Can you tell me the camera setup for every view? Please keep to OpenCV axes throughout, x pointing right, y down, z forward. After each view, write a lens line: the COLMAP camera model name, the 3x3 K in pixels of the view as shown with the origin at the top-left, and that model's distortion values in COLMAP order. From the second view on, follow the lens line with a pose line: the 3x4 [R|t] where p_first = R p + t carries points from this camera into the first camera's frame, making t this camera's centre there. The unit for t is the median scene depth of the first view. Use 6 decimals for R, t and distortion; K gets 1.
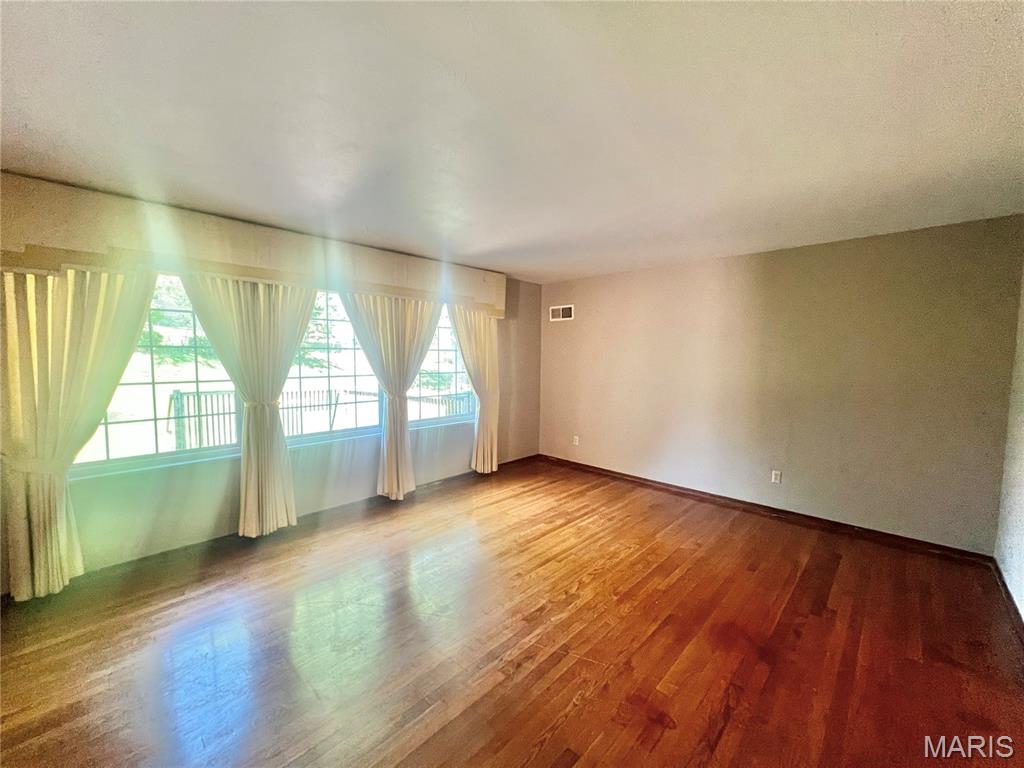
lens RADIAL K [[409.5, 0, 515.6], [0, 409.5, 381.2], [0, 0, 1]] dist [0.000005, 0.000130]
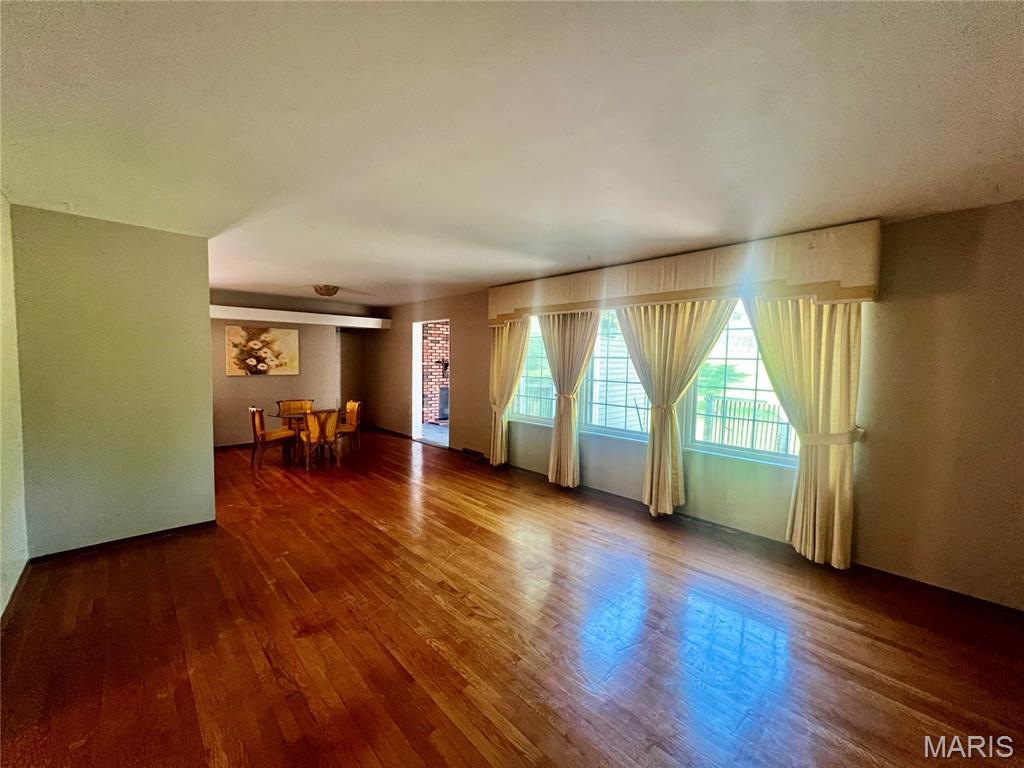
lens RADIAL K [[409.5, 0, 514.0], [0, 409.5, 380.0], [0, 0, 1]] dist [0.000005, 0.000130]
pose [[-0.042160, 0.043075, -0.998182, 0.771038], [-0.083356, 0.995435, 0.046477, -0.047978], [0.995628, 0.085164, -0.038377, 0.790600]]
